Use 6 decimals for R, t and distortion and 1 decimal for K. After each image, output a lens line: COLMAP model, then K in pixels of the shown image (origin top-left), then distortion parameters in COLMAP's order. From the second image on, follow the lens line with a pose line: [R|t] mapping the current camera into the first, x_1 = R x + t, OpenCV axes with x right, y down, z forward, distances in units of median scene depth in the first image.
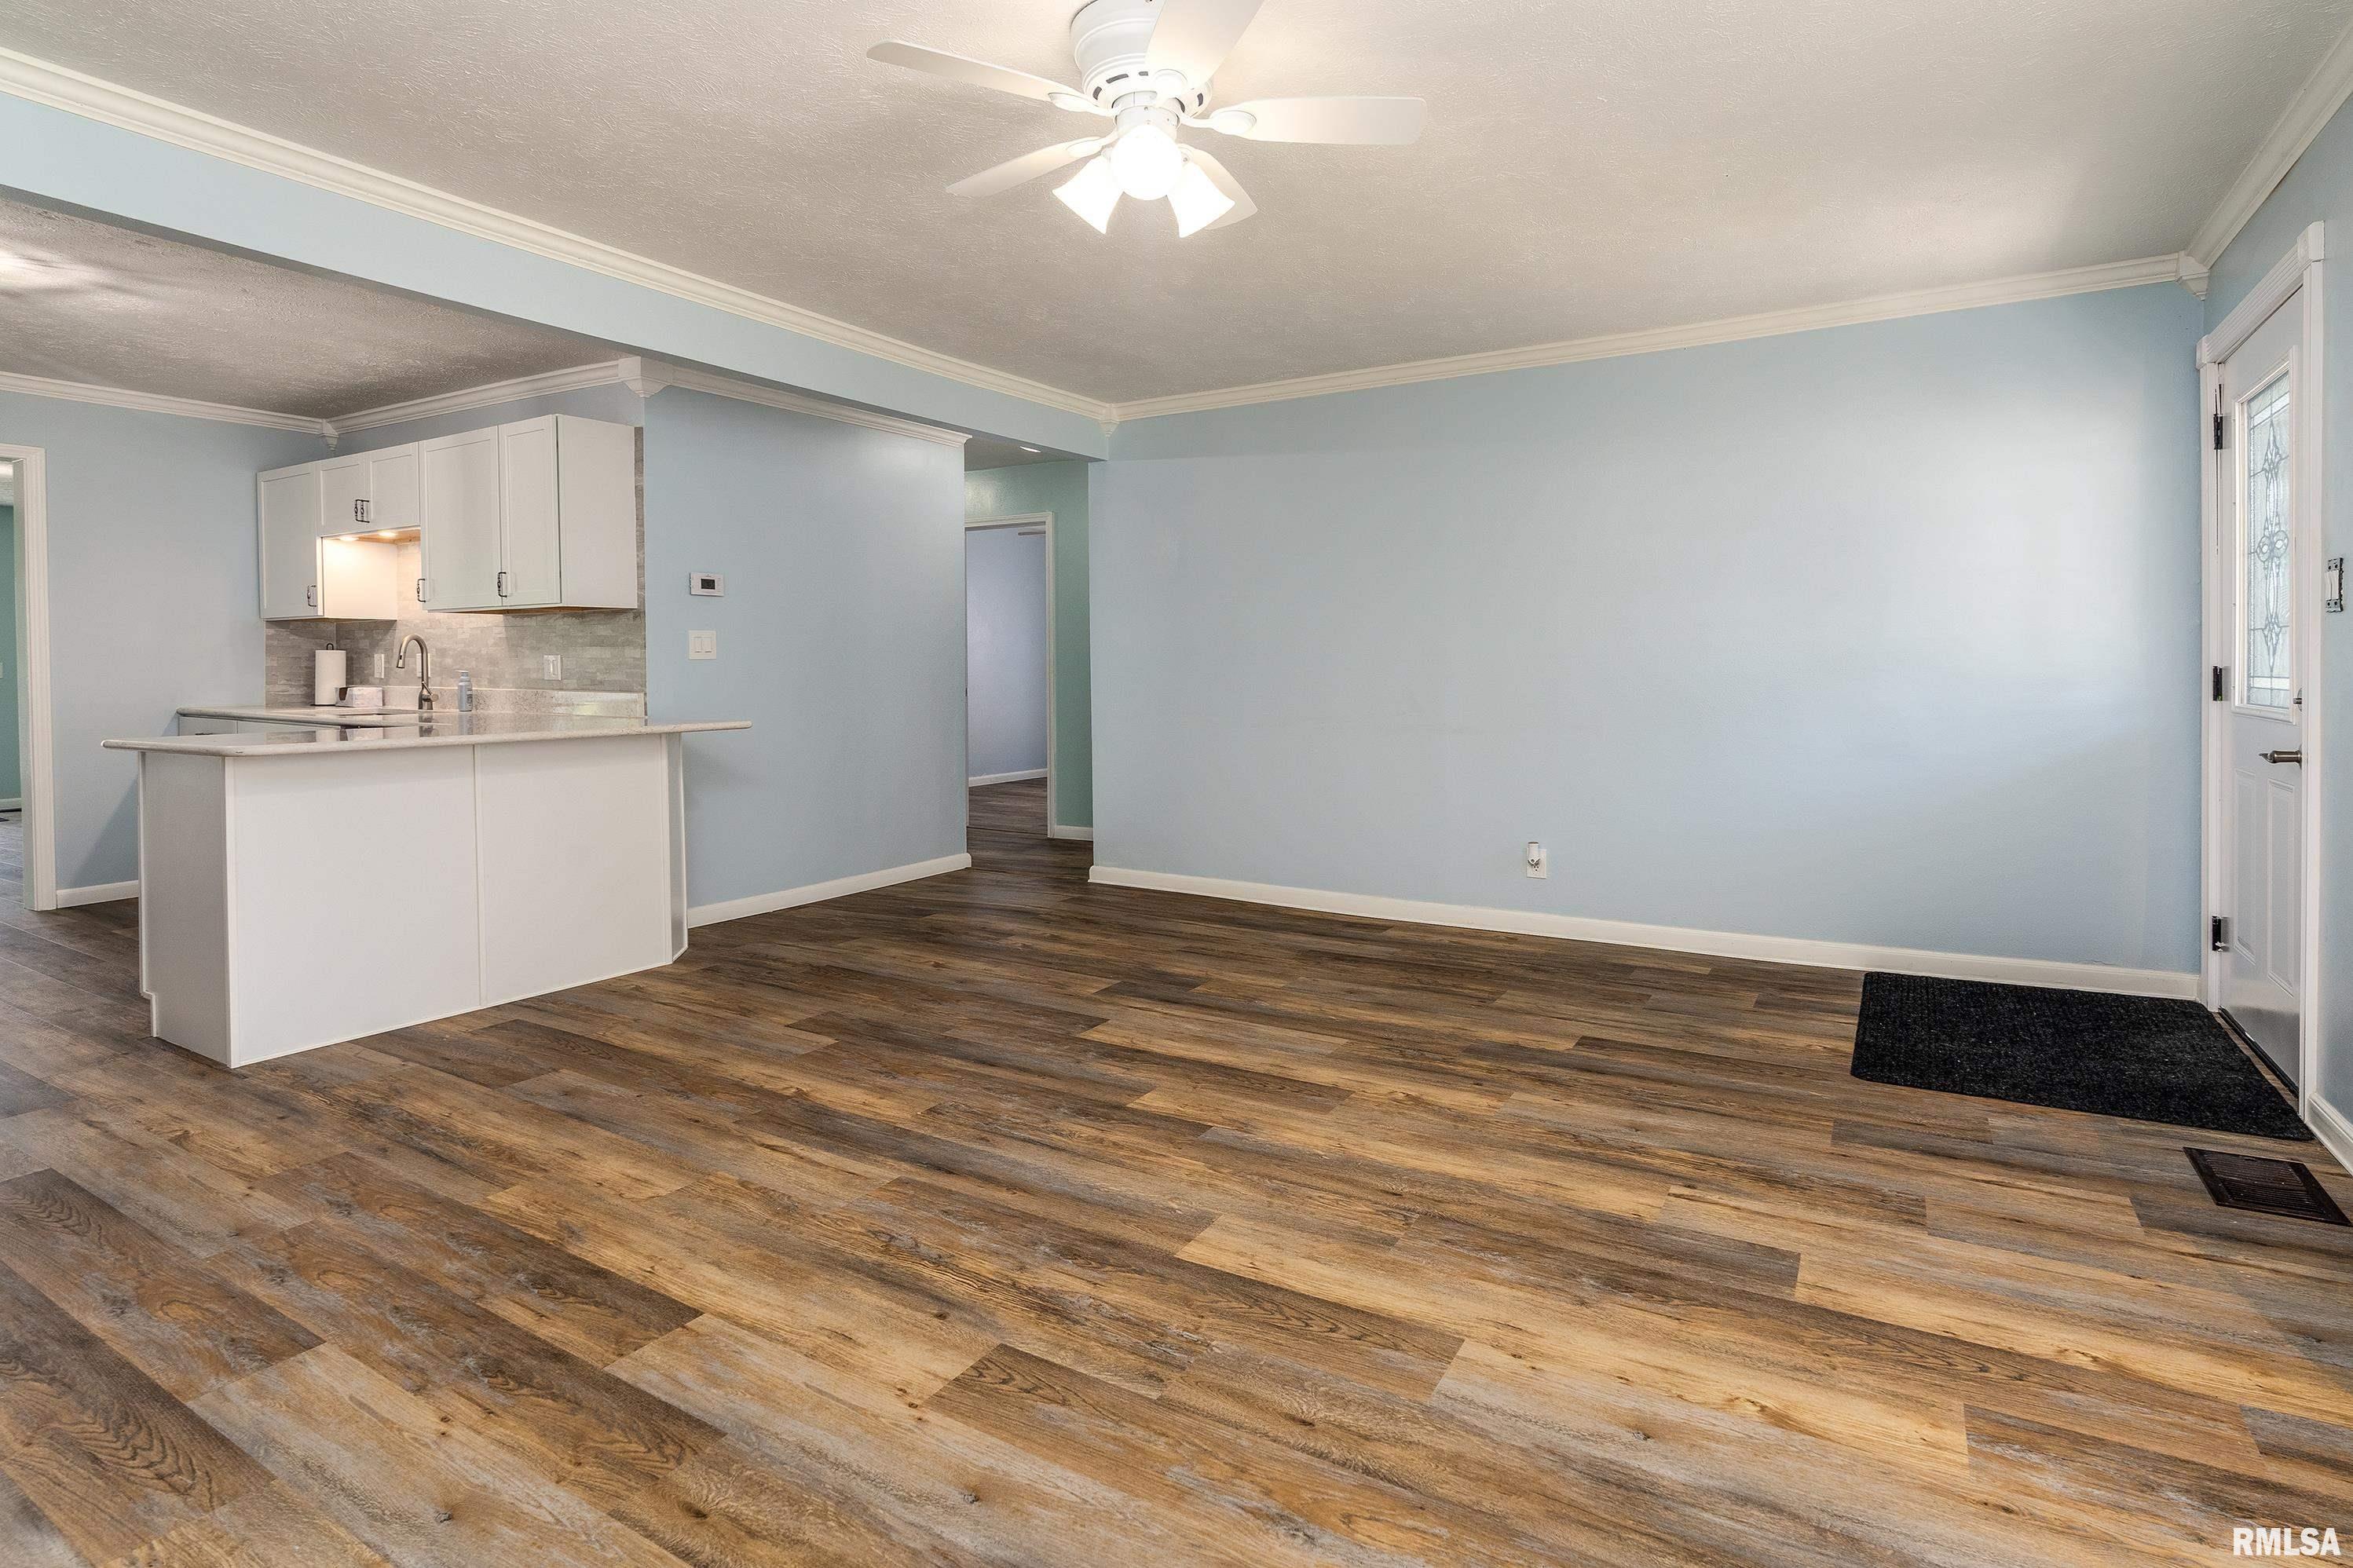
lens RADIAL K [[1134.8, 0, 1172.8], [0, 1134.8, 788.6], [0, 0, 1]] dist [-0.001394, 0.000276]
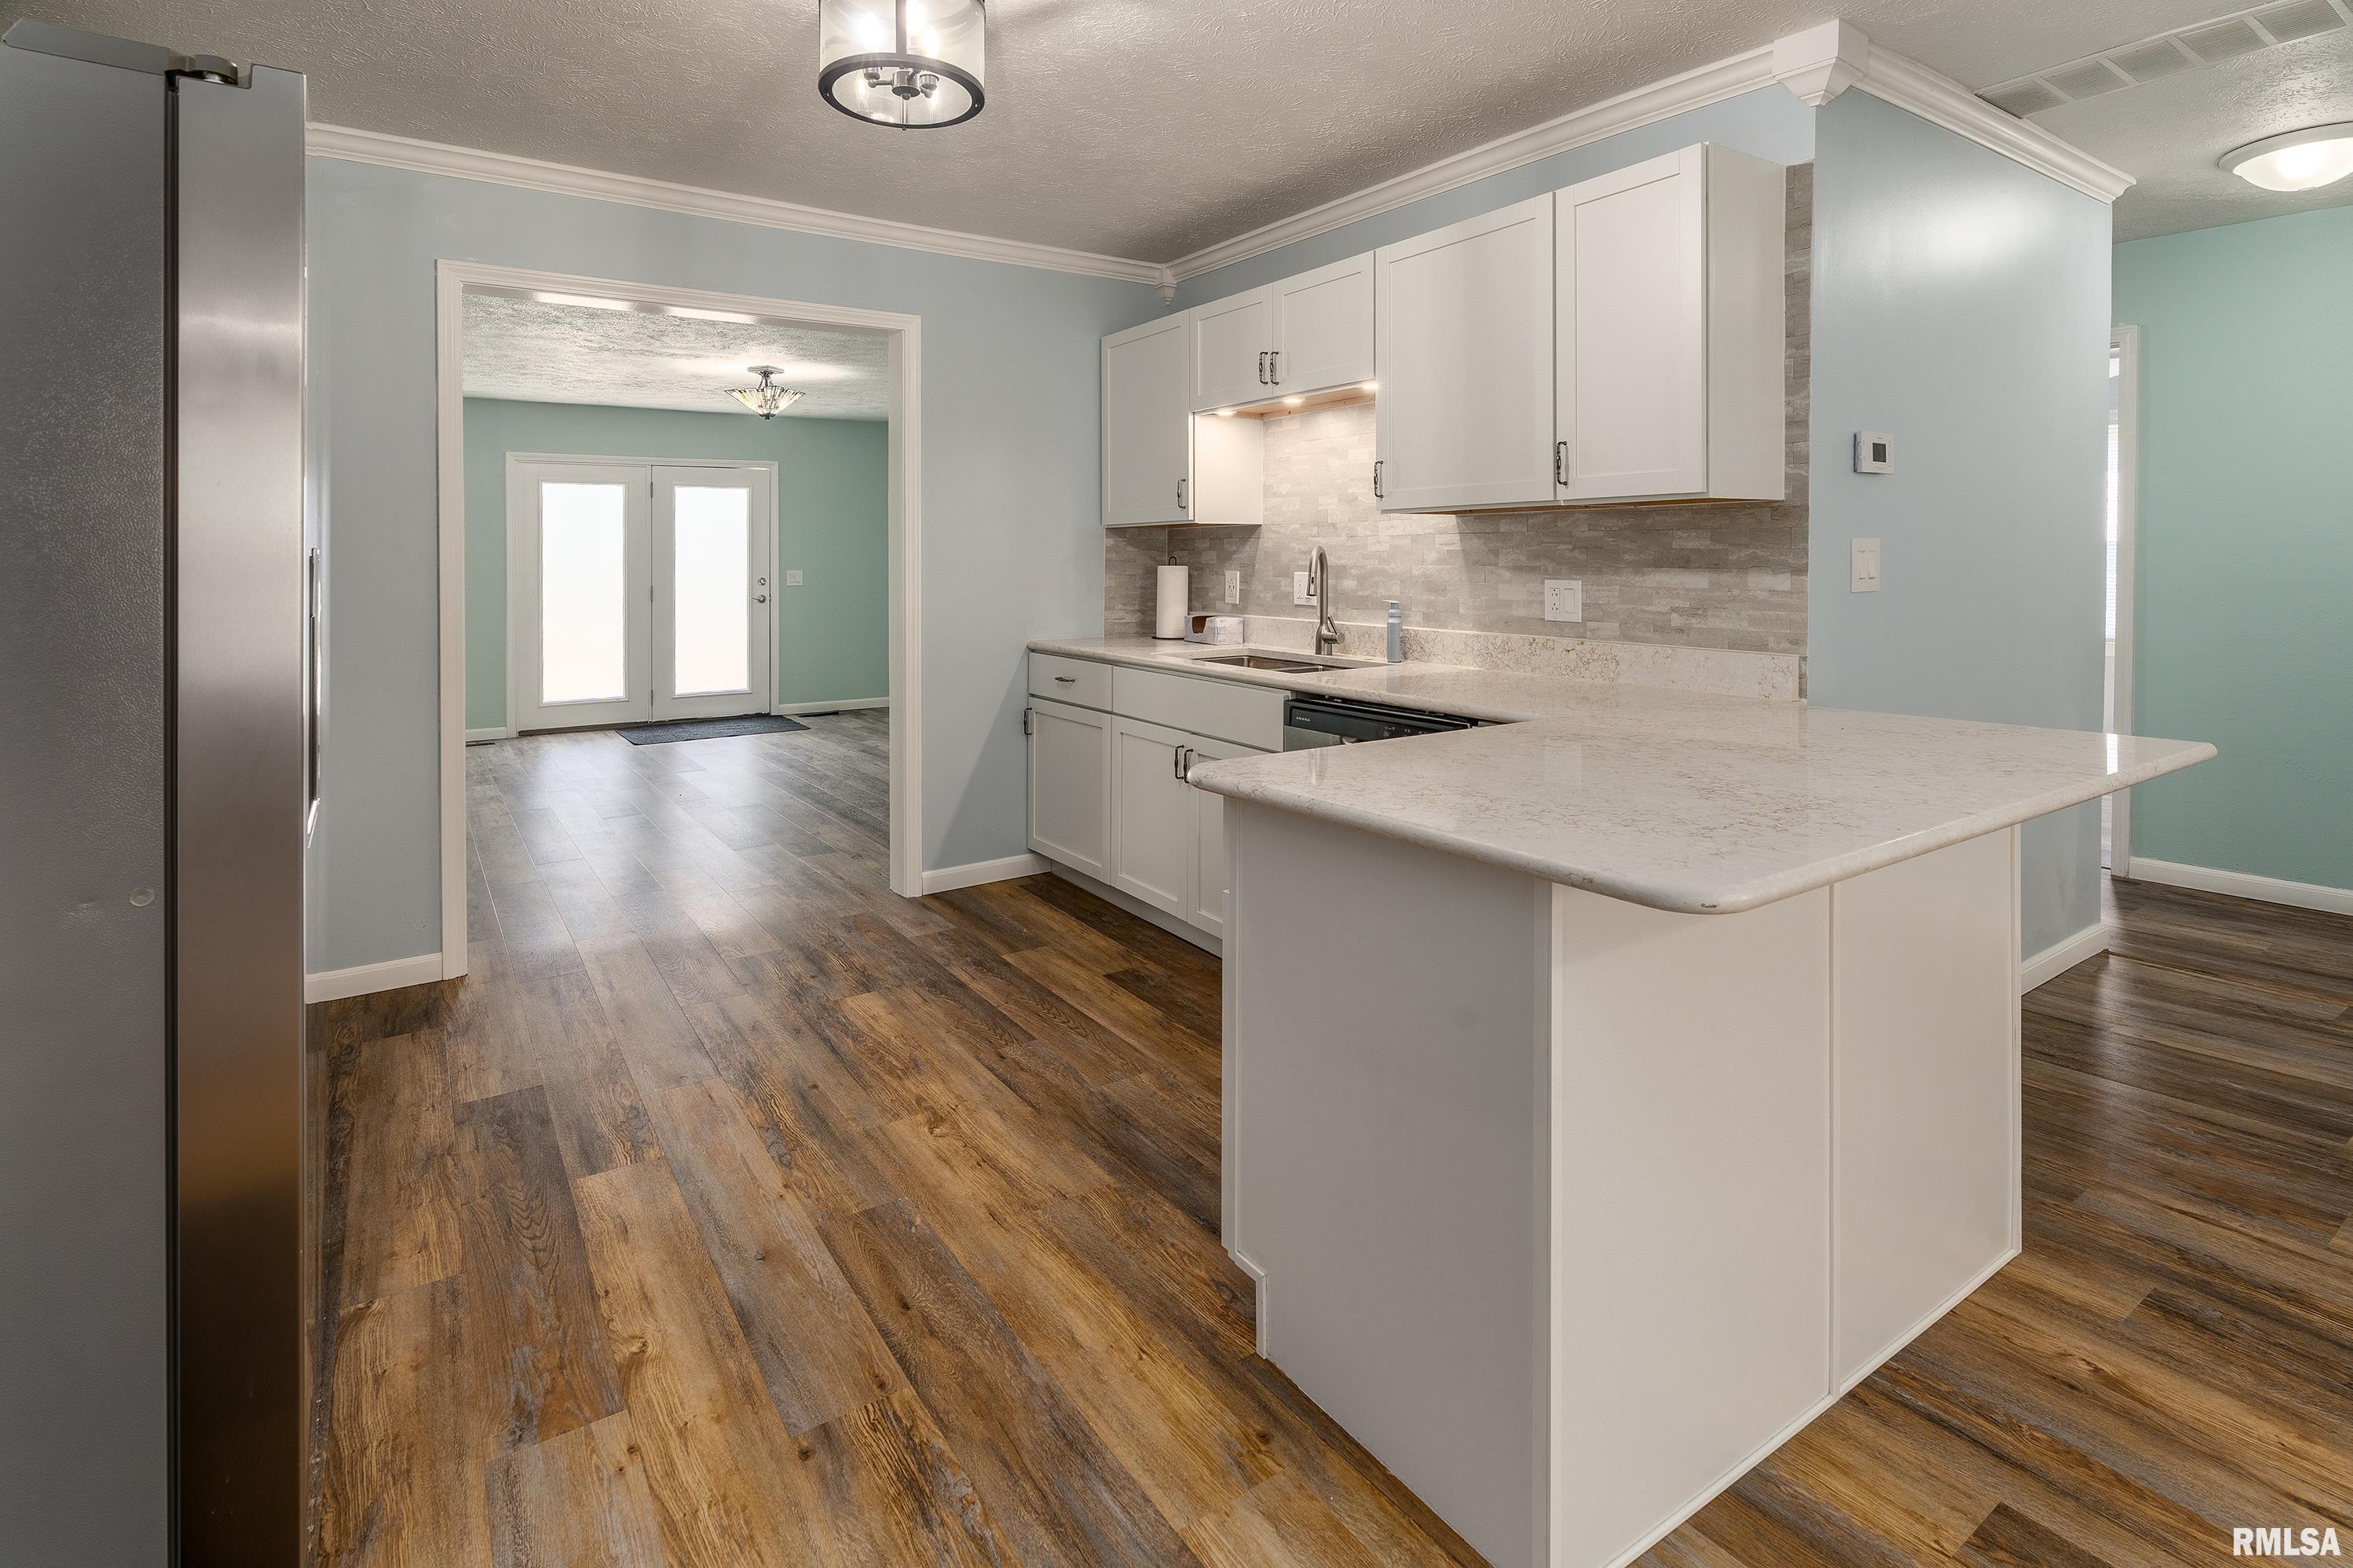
lens RADIAL K [[1134.8, 0, 1179.7], [0, 1134.8, 779.3], [0, 0, 1]] dist [-0.001394, 0.000276]
pose [[0.904036, 0.081995, -0.419519, -0.437041], [-0.047487, 0.994620, 0.092066, -0.052844], [0.424811, -0.063309, 0.903066, 0.319419]]
